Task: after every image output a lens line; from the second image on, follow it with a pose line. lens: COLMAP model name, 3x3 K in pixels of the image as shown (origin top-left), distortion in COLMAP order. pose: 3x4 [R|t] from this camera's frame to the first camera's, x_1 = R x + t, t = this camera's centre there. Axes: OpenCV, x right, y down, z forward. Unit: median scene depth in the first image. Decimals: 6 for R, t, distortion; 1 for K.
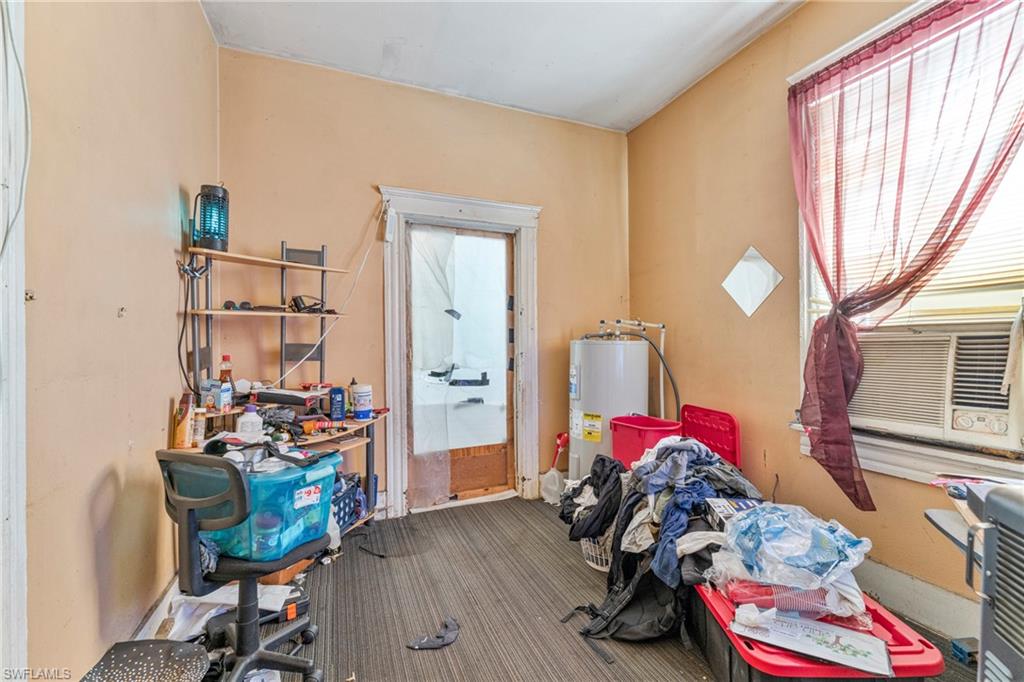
lens RADIAL K [[446.0, 0, 513.3], [0, 446.0, 350.0], [0, 0, 1]] dist [-0.000450, 0.000066]
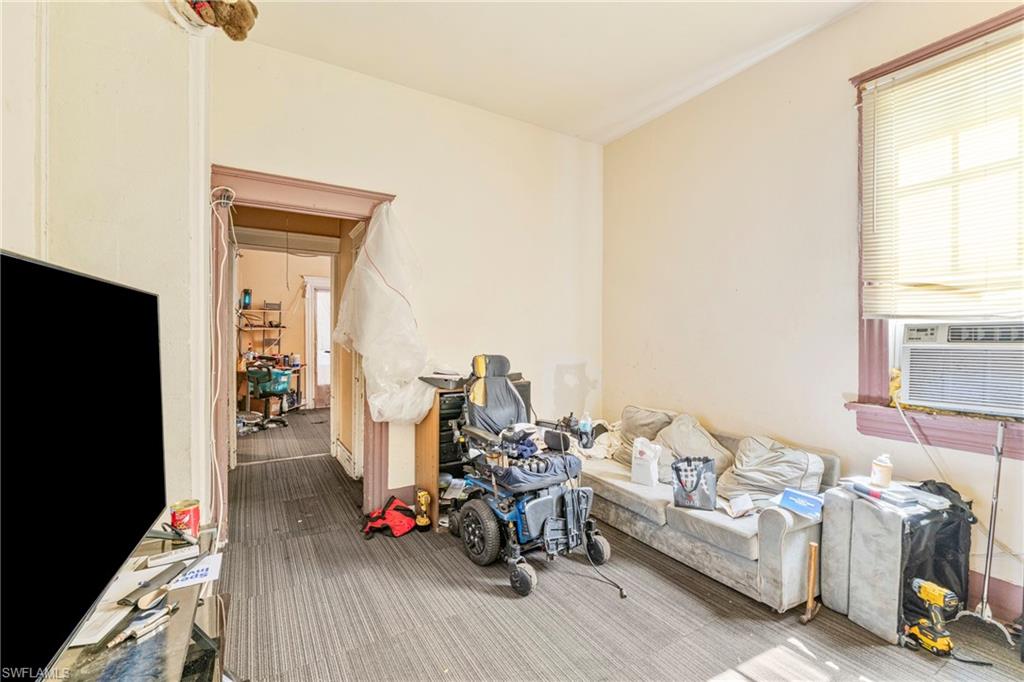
lens RADIAL K [[446.0, 0, 516.5], [0, 446.0, 338.0], [0, 0, 1]] dist [-0.000450, 0.000066]
pose [[0.986391, 0.004390, 0.164358, 0.517484], [-0.003620, 0.999981, -0.004987, -0.011914], [-0.164377, 0.004324, 0.986388, -1.826631]]
